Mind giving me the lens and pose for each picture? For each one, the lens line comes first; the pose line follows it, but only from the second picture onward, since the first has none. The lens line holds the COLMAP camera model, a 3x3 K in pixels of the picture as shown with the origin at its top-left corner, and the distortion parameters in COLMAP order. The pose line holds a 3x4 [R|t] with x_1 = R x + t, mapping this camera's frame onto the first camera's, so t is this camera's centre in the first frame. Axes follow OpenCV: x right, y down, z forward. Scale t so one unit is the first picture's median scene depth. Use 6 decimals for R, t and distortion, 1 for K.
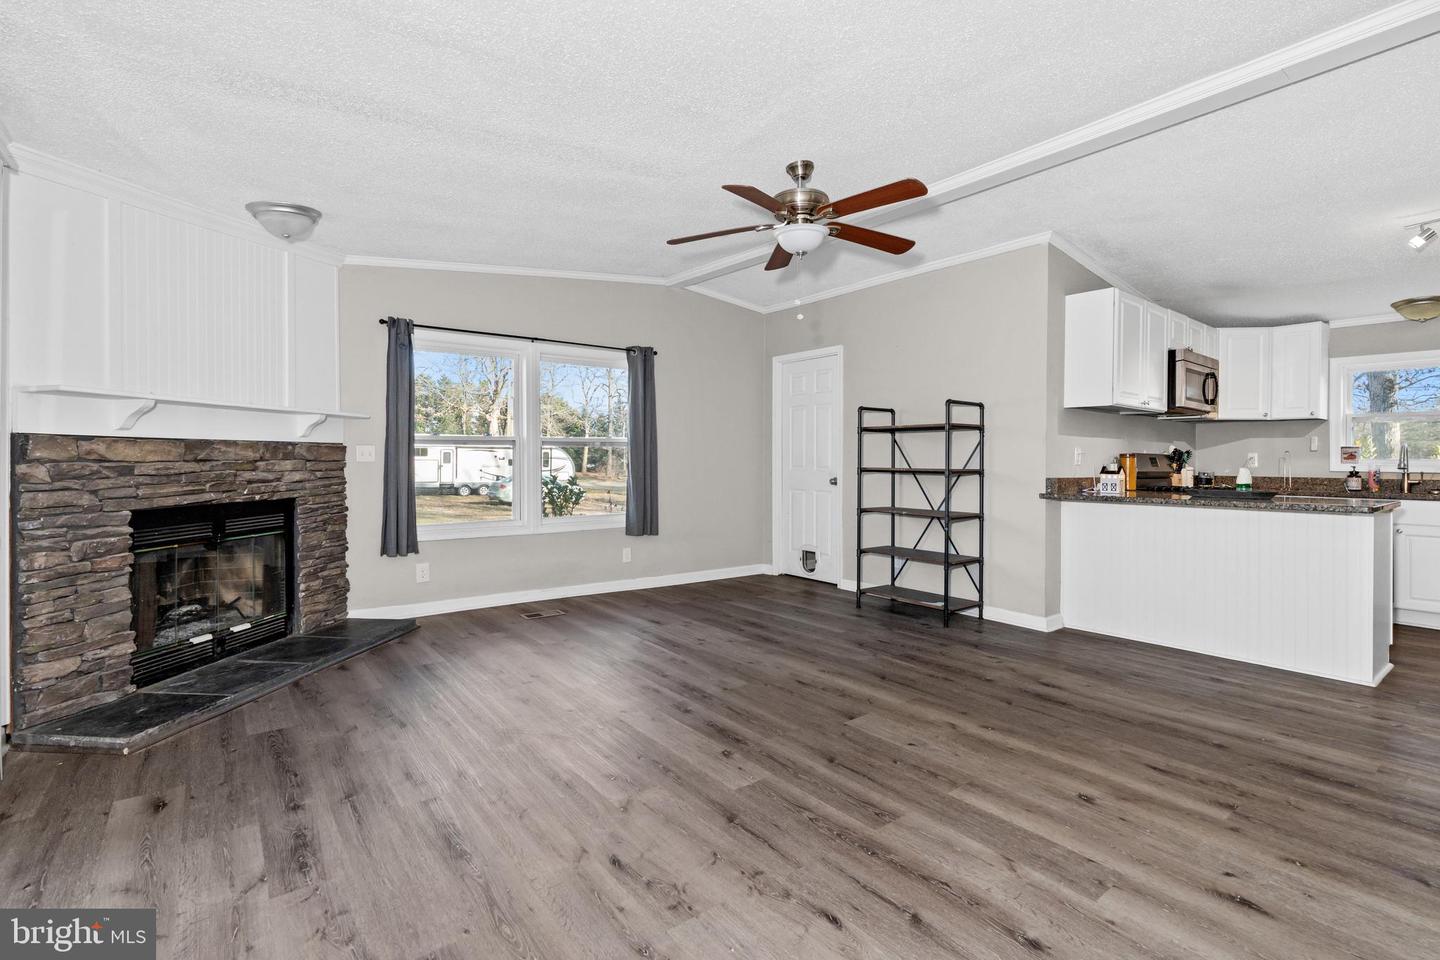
lens RADIAL K [[657.9, 0, 719.7], [0, 657.9, 466.4], [0, 0, 1]] dist [-0.014084, 0.005163]
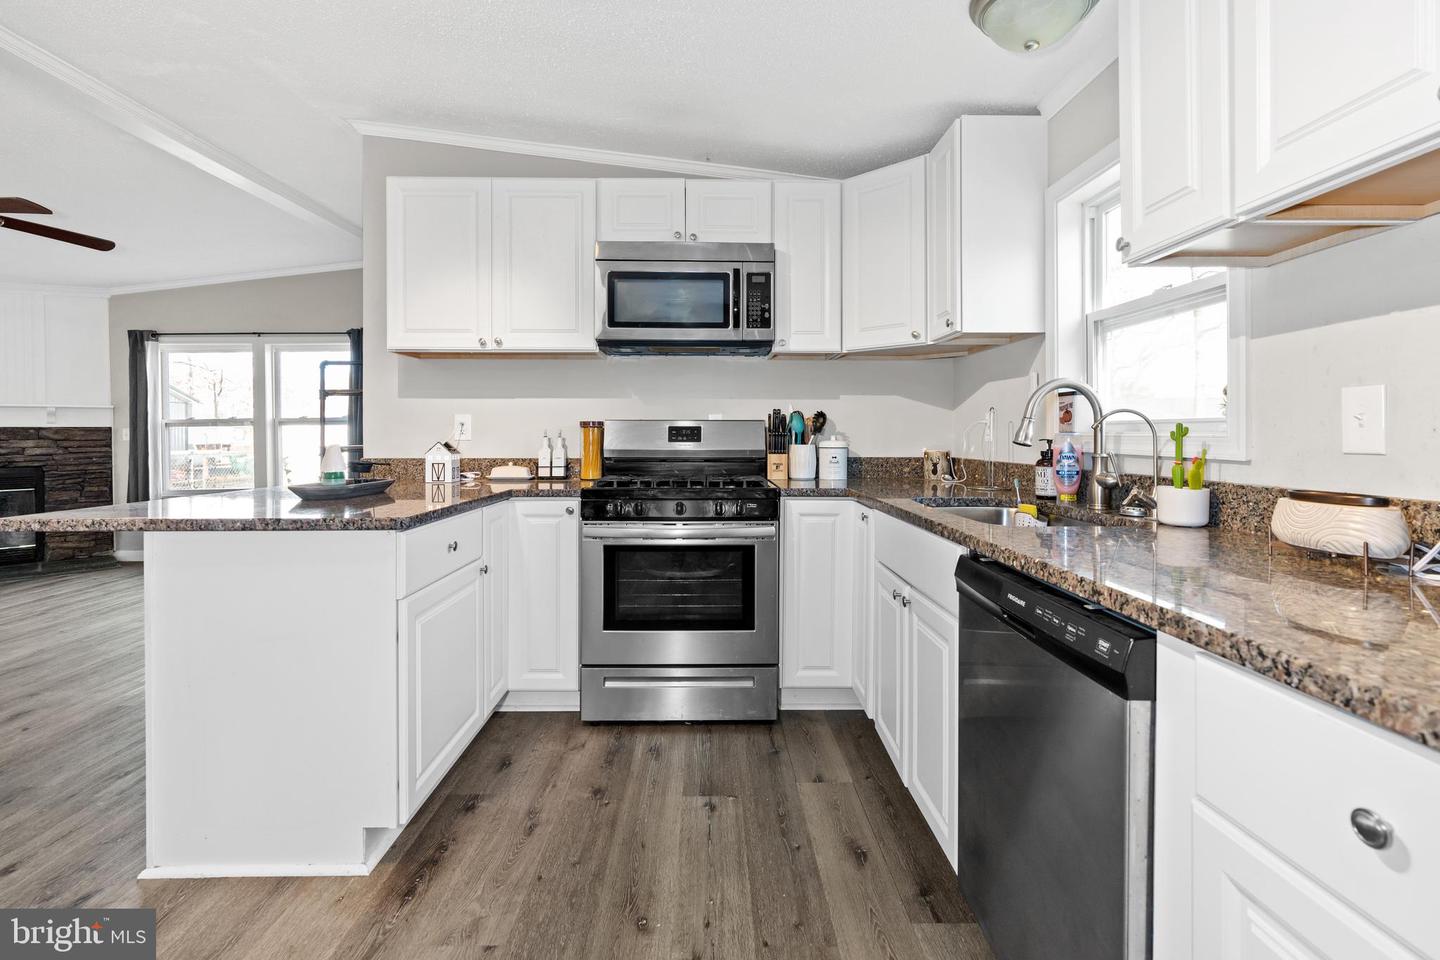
lens RADIAL K [[657.9, 0, 711.5], [0, 657.9, 438.0], [0, 0, 1]] dist [-0.014084, 0.005163]
pose [[0.806630, -0.006614, -0.591020, 1.614646], [0.003888, 0.999975, -0.005884, 0.000642], [0.591044, 0.002449, 0.806635, 0.839376]]
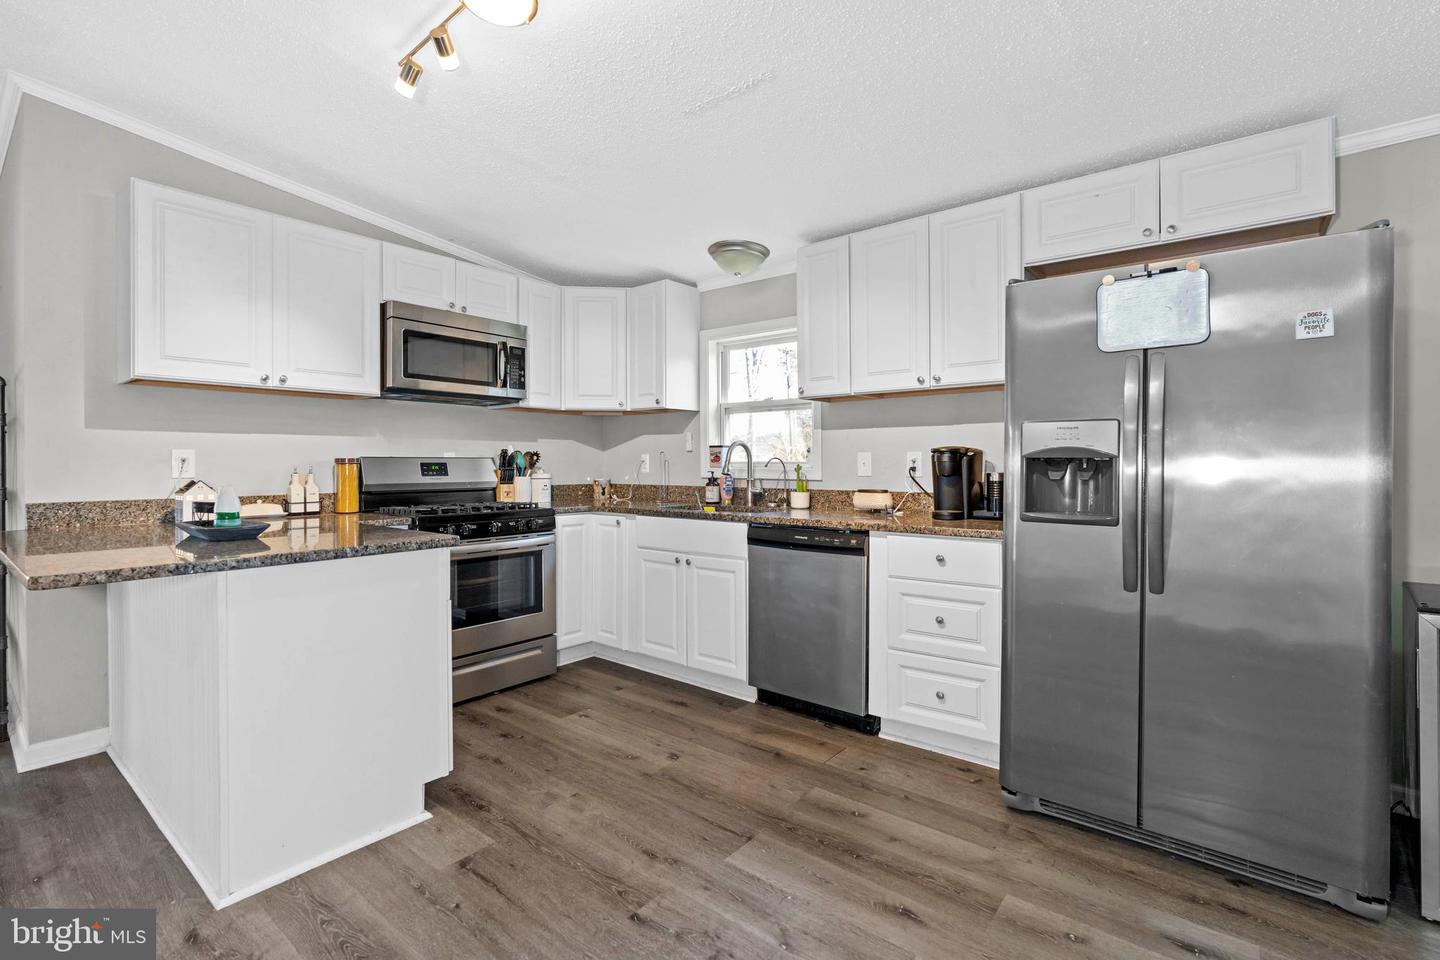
lens RADIAL K [[657.9, 0, 714.2], [0, 657.9, 456.2], [0, 0, 1]] dist [-0.014084, 0.005163]
pose [[0.974403, -0.009167, 0.224623, 1.243047], [0.012460, 0.999835, -0.013245, -0.011887], [-0.224464, 0.015704, 0.974356, 0.402307]]
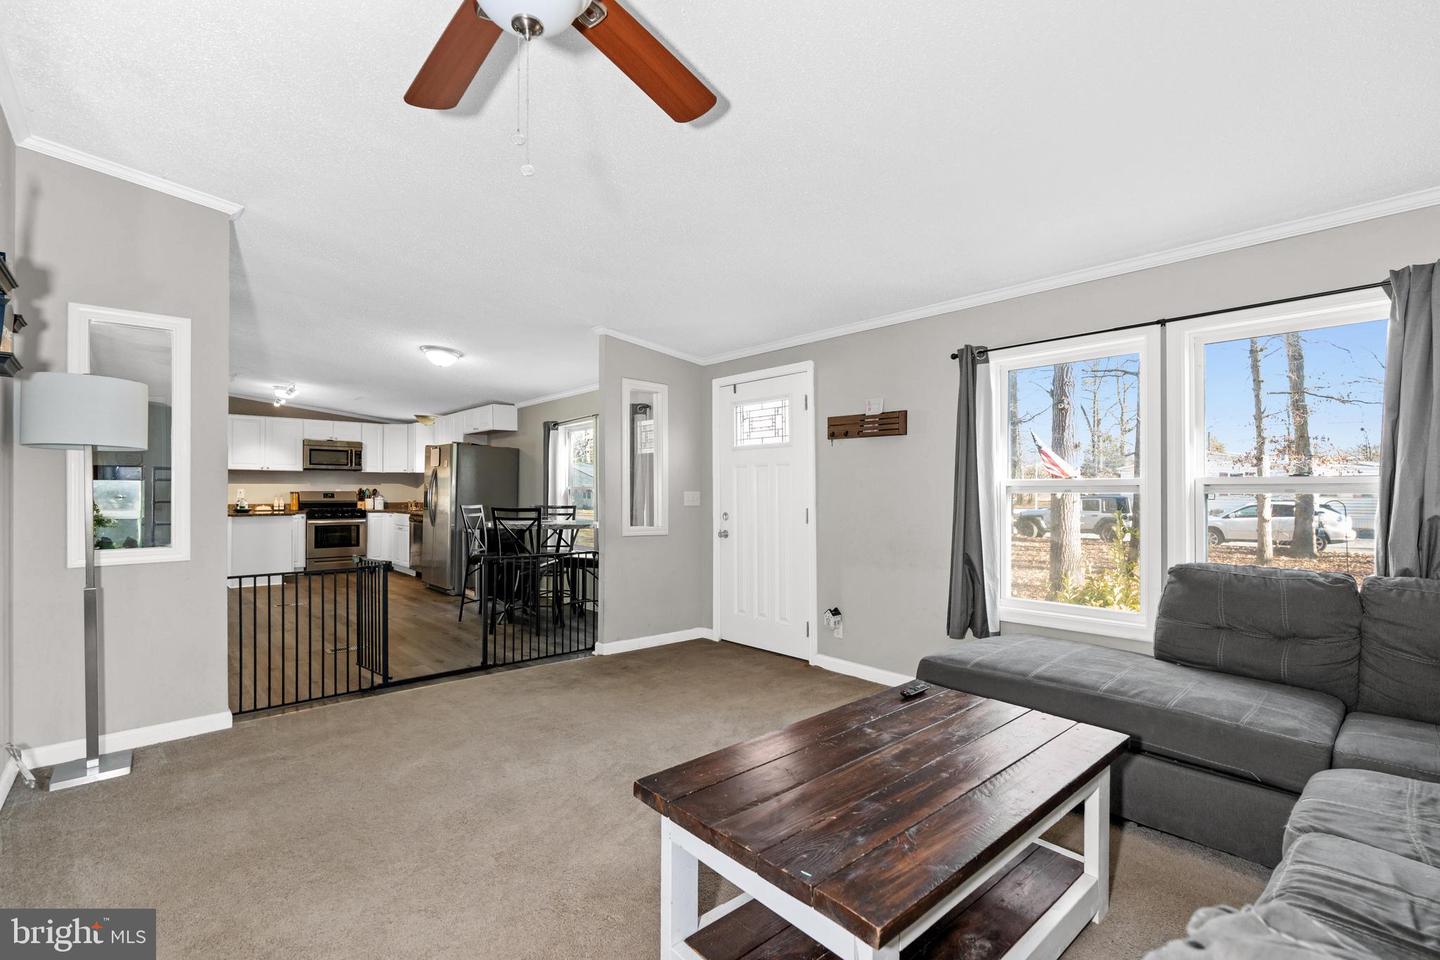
lens RADIAL K [[657.9, 0, 721.0], [0, 657.9, 480.9], [0, 0, 1]] dist [-0.014084, 0.005163]
pose [[0.996800, -0.004926, 0.079789, 2.580196], [0.006309, 0.999834, -0.017089, -0.015264], [-0.079691, 0.017538, 0.996665, -1.555099]]
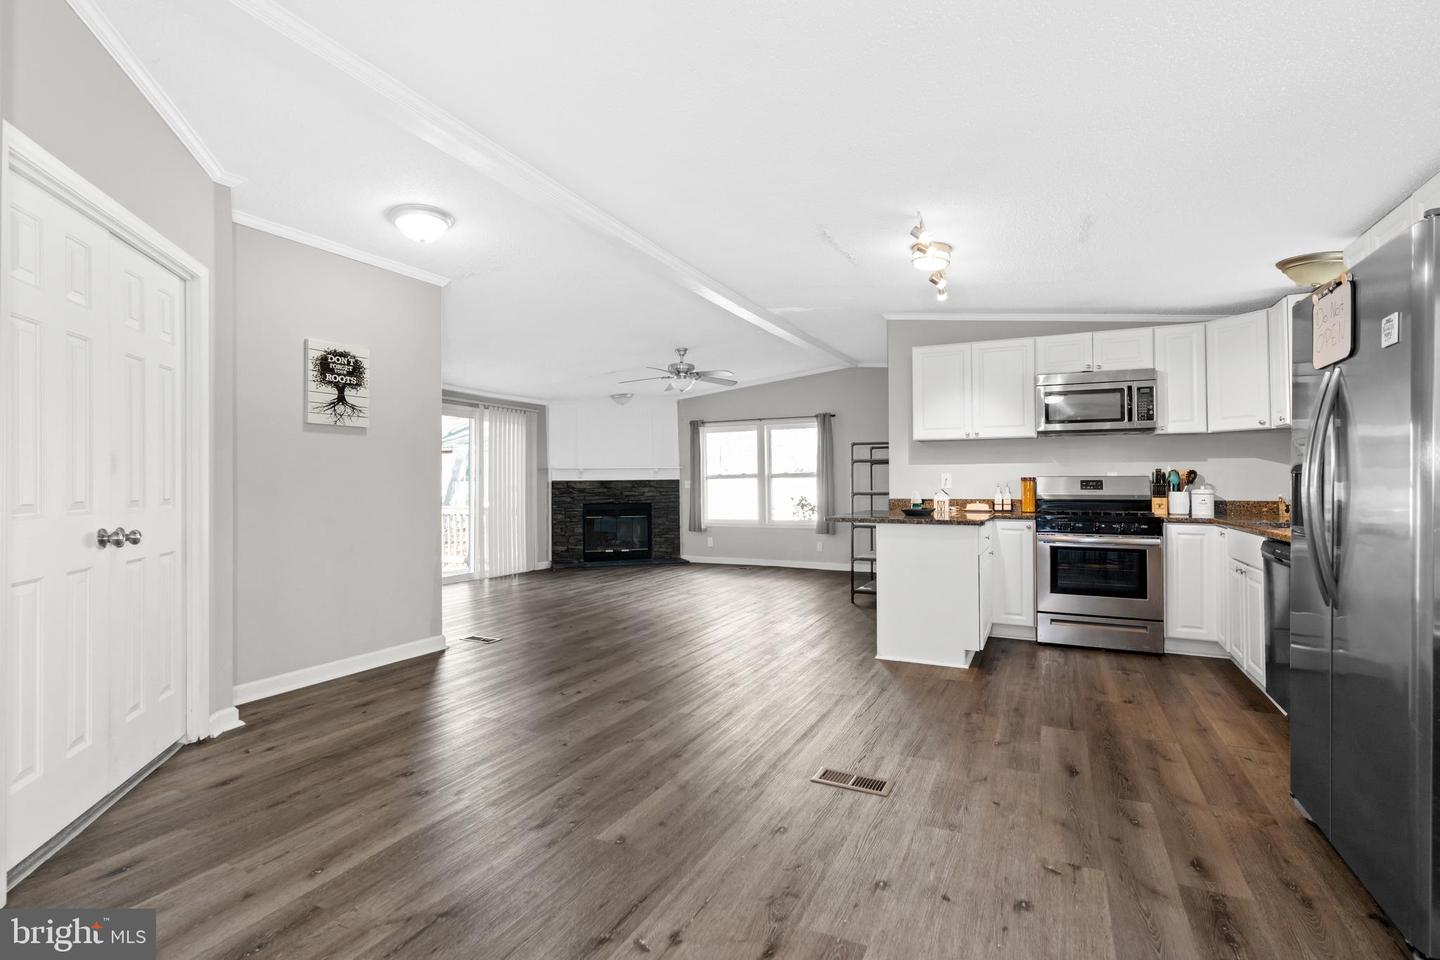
lens RADIAL K [[657.9, 0, 733.4], [0, 657.9, 471.2], [0, 0, 1]] dist [-0.014084, 0.005163]
pose [[0.462557, -0.025214, -0.886231, 1.981247], [0.001302, 0.999614, -0.027761, -0.001322], [0.886588, 0.011687, 0.462411, 0.152627]]
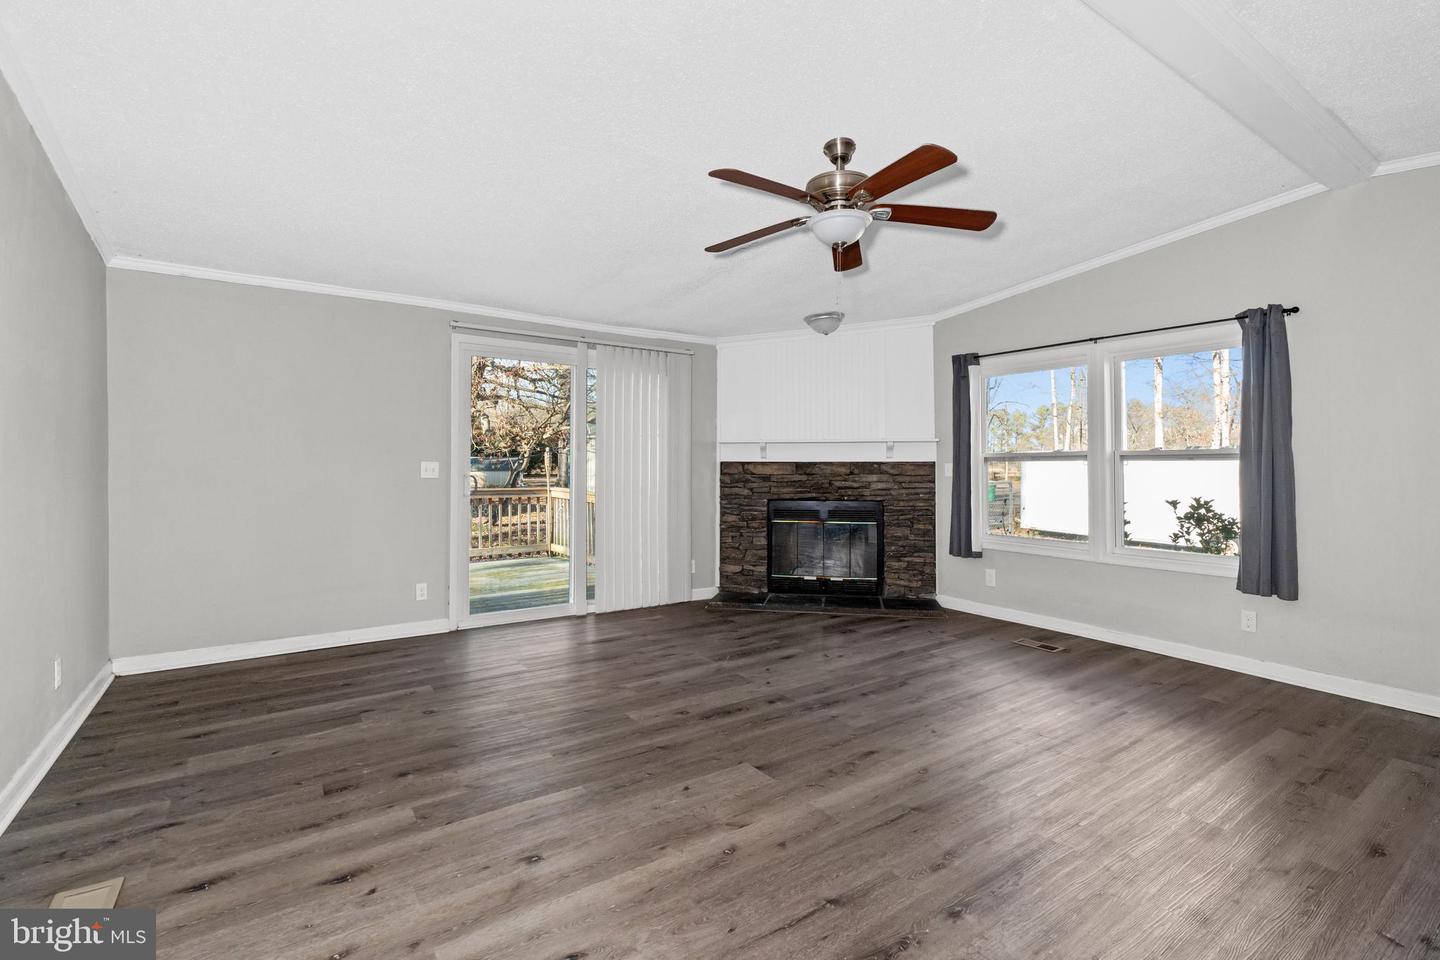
lens RADIAL K [[657.9, 0, 725.2], [0, 657.9, 457.4], [0, 0, 1]] dist [-0.014084, 0.005163]
pose [[-0.041465, -0.013421, -0.999050, 0.946362], [-0.014019, 0.999819, -0.012849, -0.027343], [0.999042, 0.013472, -0.041646, 0.838368]]
